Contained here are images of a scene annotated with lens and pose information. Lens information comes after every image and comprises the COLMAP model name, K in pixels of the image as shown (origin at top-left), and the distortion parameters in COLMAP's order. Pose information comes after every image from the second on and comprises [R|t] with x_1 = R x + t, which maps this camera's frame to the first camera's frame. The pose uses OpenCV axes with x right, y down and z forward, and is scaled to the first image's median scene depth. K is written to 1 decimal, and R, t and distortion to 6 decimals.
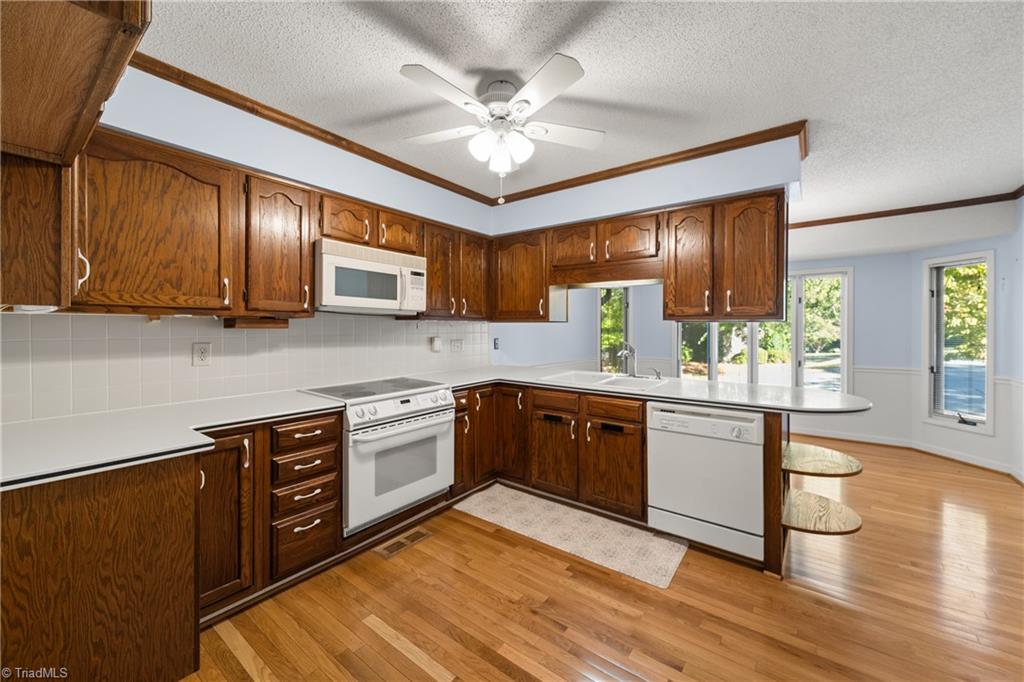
lens RADIAL K [[389.5, 0, 518.0], [0, 389.5, 339.7], [0, 0, 1]] dist [0.000798, 0.000094]
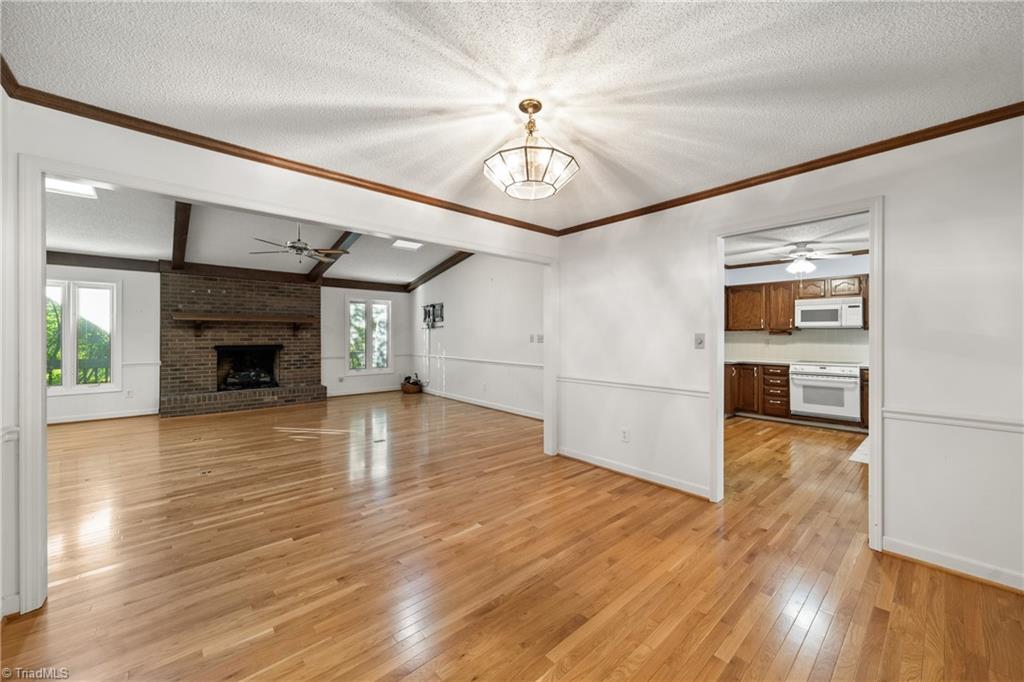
lens RADIAL K [[389.5, 0, 518.0], [0, 389.5, 339.7], [0, 0, 1]] dist [0.000798, 0.000094]
pose [[-0.202402, 0.015475, -0.979180, 2.524219], [-0.010306, 0.999786, 0.017931, -0.028434], [0.979248, 0.013720, -0.202200, -0.298149]]
